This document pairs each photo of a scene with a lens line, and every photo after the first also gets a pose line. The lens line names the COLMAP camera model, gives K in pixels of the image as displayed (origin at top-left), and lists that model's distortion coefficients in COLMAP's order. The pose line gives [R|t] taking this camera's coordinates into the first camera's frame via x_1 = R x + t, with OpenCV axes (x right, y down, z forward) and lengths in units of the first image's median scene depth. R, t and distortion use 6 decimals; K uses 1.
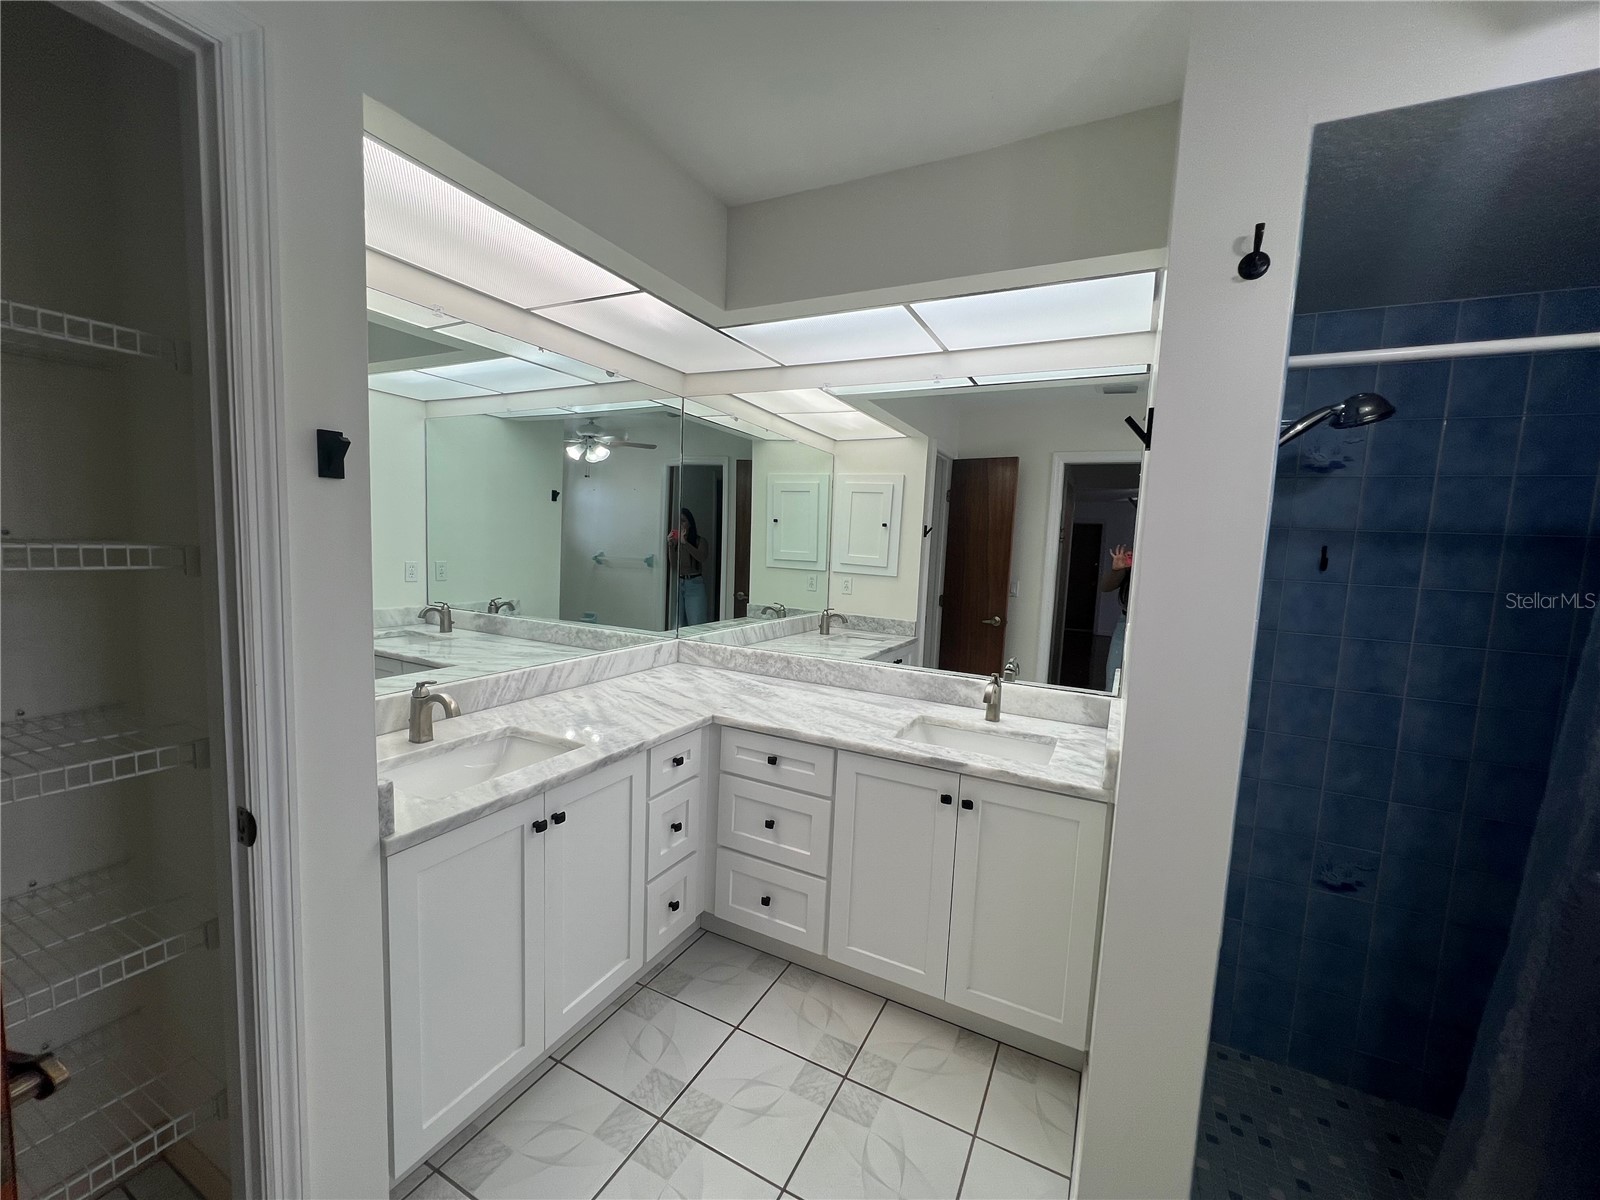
lens RADIAL K [[641.7, 0, 806.3], [0, 641.7, 601.0], [0, 0, 1]] dist [0.001224, 0.000043]
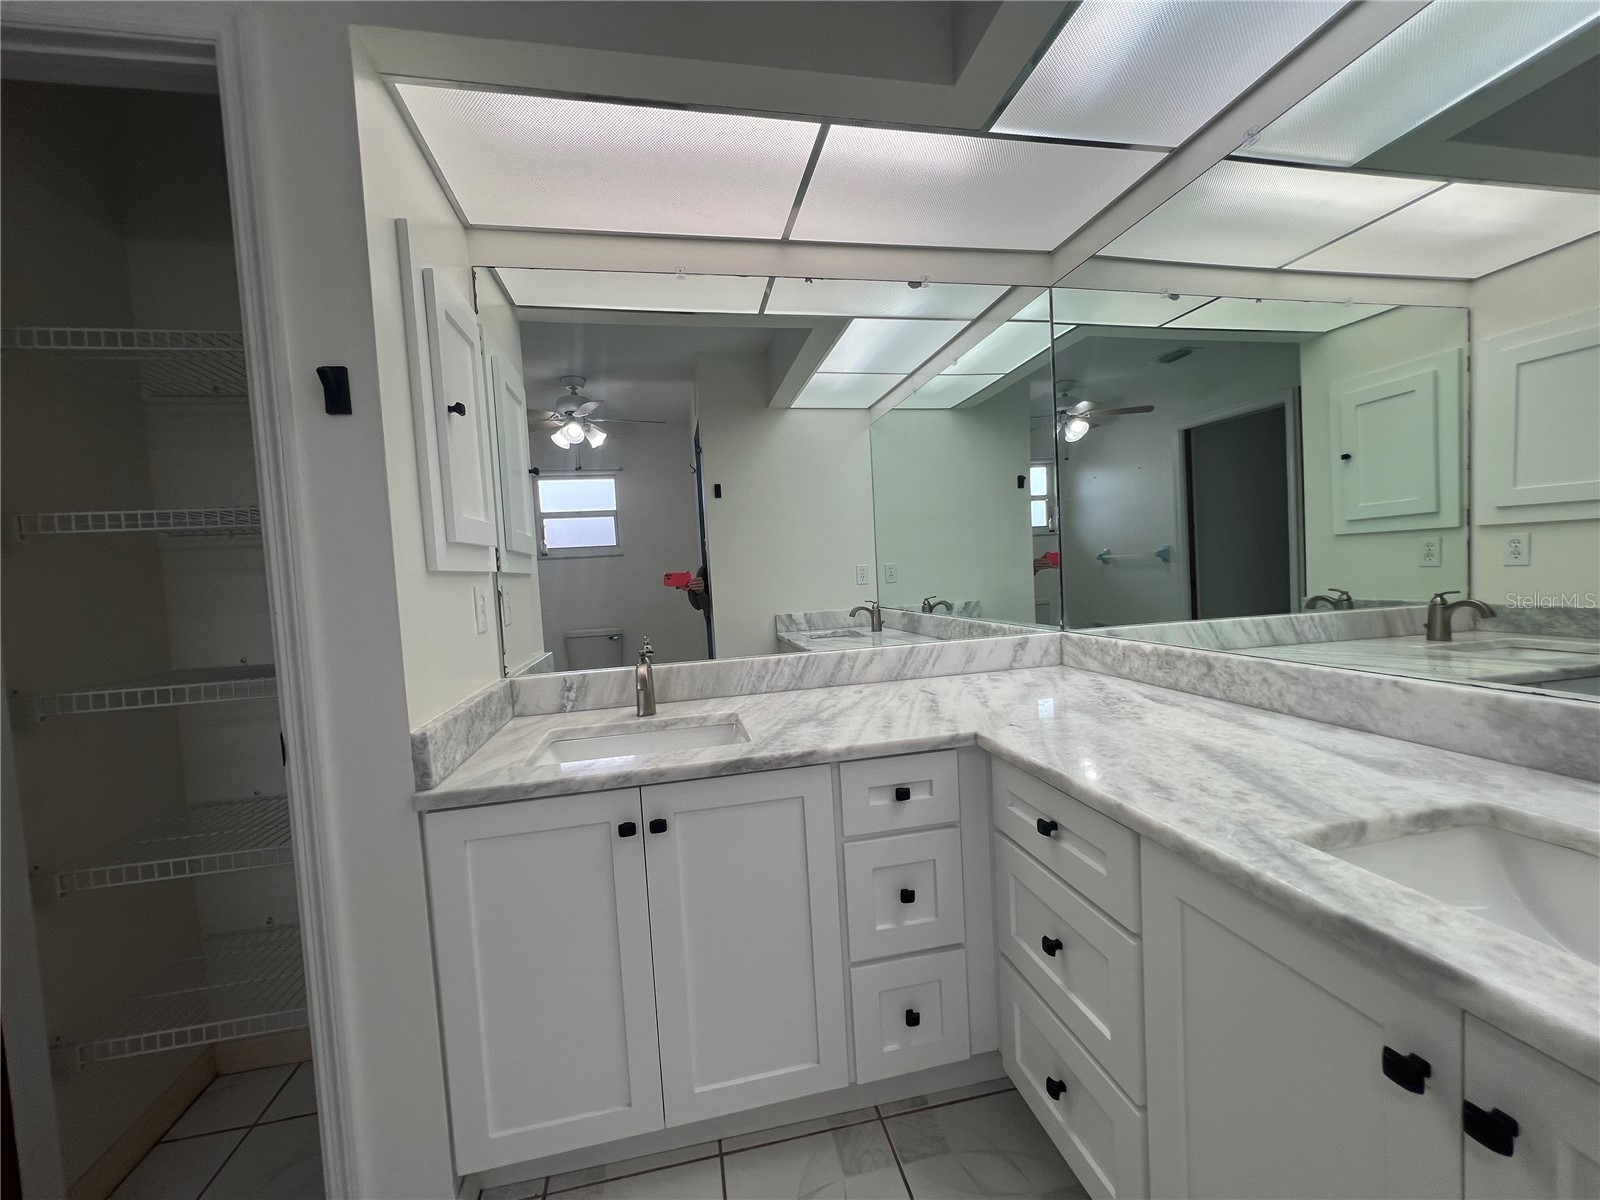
lens RADIAL K [[641.7, 0, 794.8], [0, 641.7, 606.0], [0, 0, 1]] dist [0.001224, 0.000043]
pose [[0.611767, -0.037681, -0.790140, 0.227422], [0.009153, 0.999135, -0.040561, 0.074161], [0.790985, 0.017582, 0.611583, 0.450659]]
